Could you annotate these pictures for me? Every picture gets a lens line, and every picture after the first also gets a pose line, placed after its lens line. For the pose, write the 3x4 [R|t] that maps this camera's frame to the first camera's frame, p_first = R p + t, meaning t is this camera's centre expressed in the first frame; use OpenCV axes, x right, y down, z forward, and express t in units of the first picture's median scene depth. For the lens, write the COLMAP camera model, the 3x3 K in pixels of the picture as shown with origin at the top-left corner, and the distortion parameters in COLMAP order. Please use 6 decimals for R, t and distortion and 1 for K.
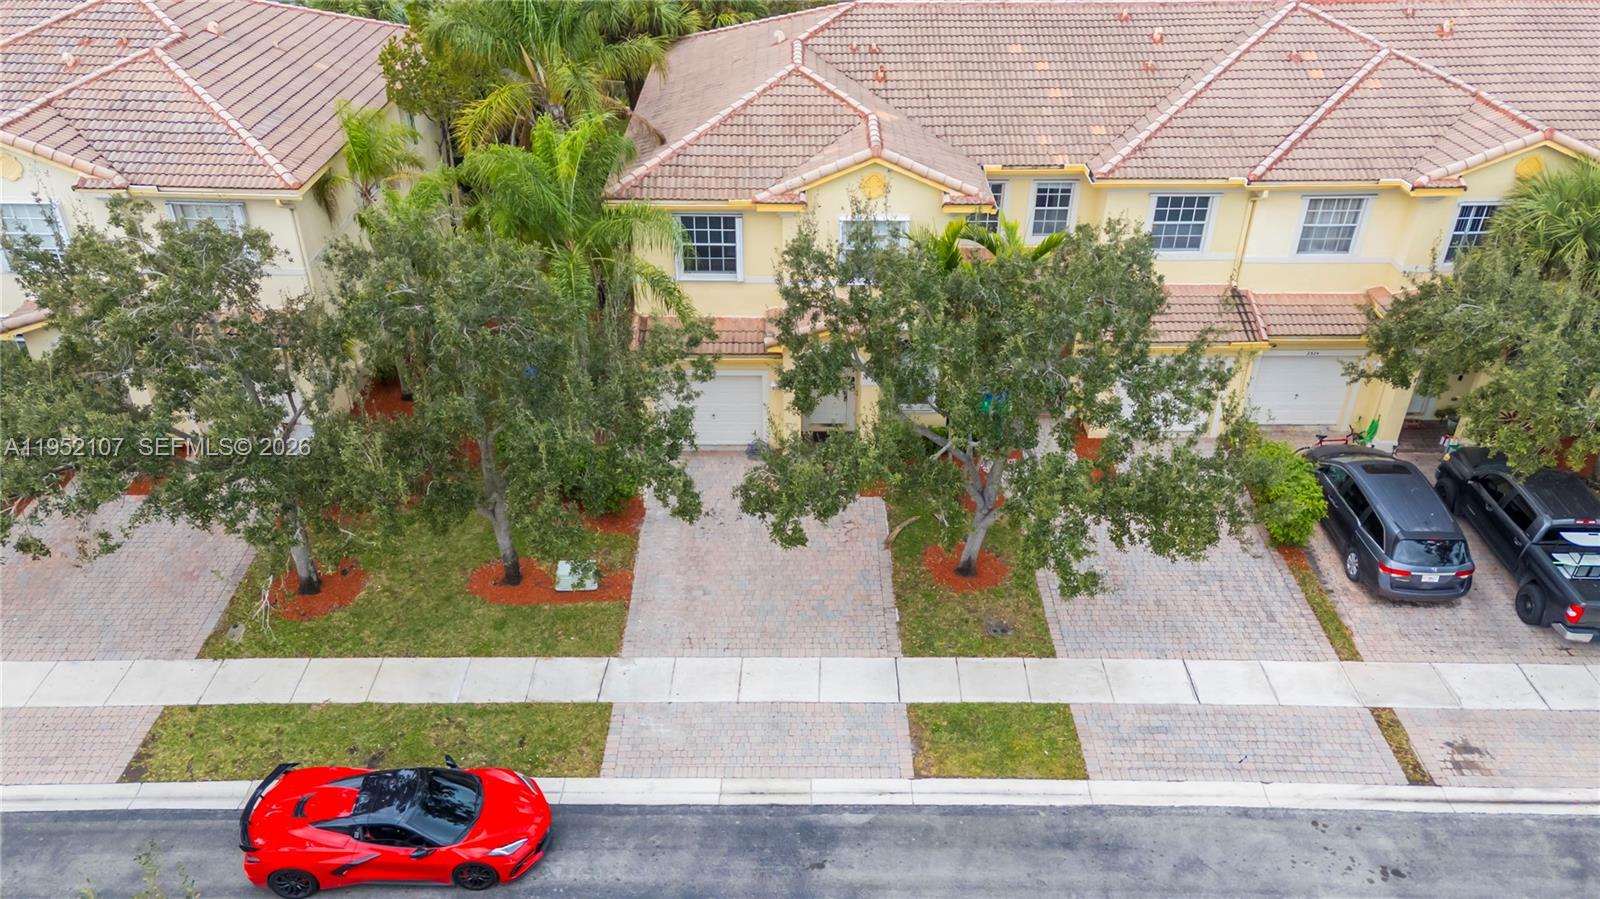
lens RADIAL K [[1193.8, 0, 798.9], [0, 1193.8, 456.4], [0, 0, 1]] dist [0.079801, -0.006958]
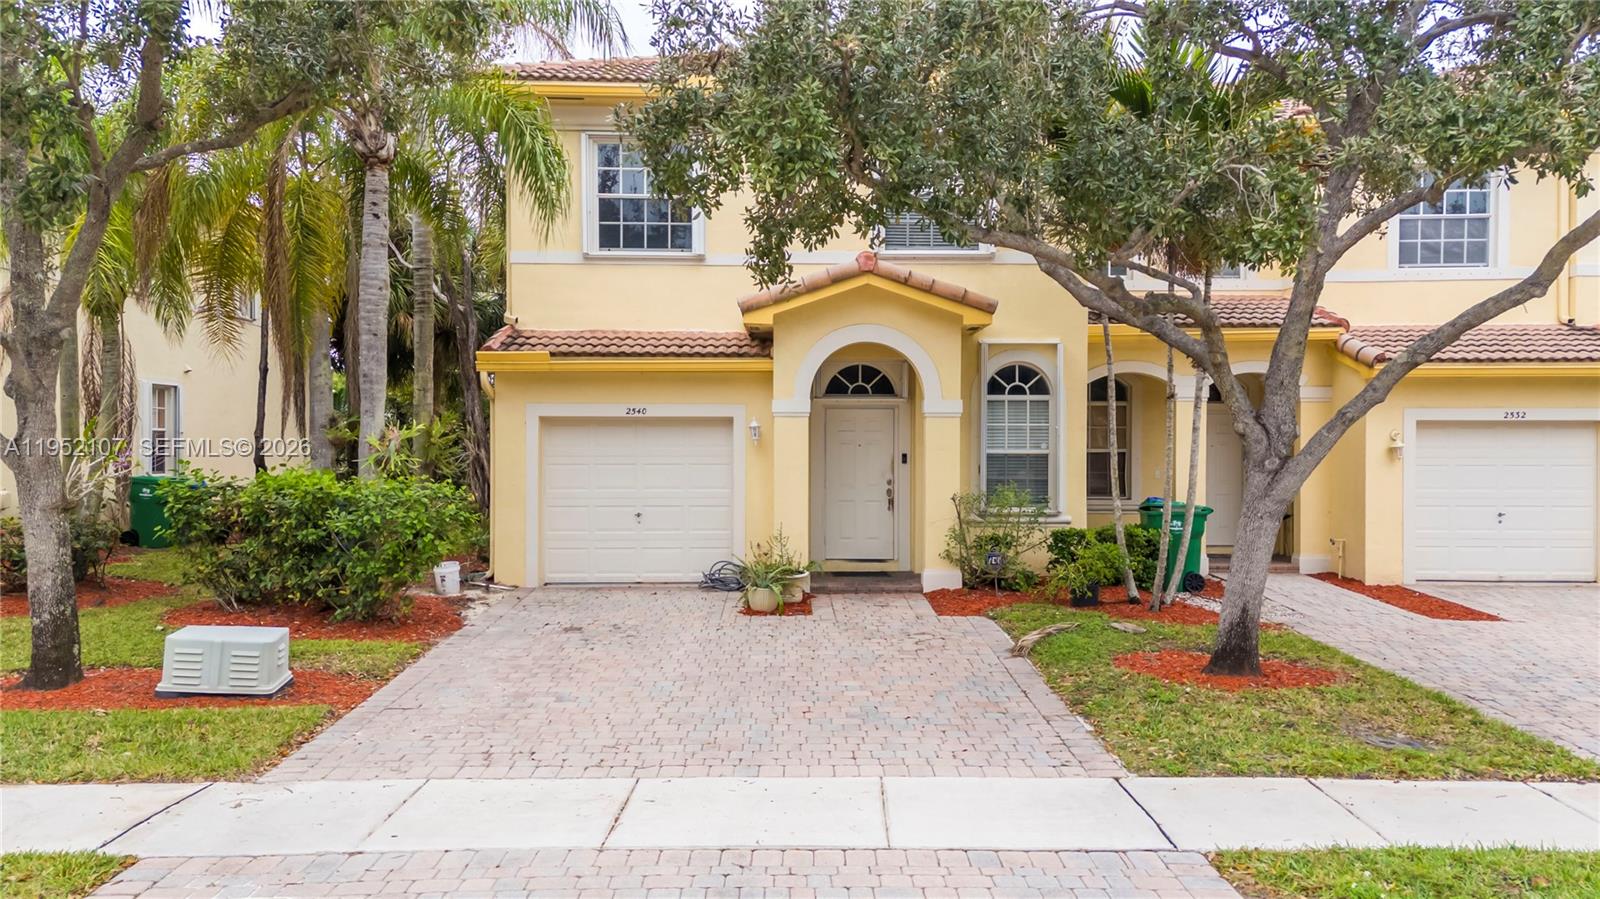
lens RADIAL K [[1163.7, 0, 764.6], [0, 1163.7, 450.1], [0, 0, 1]] dist [0.067555, 0.004361]
pose [[0.999796, -0.006568, -0.019112, -0.006474], [-0.004194, 0.857697, -0.514138, 0.248461], [0.019769, 0.514113, 0.857495, 0.660970]]
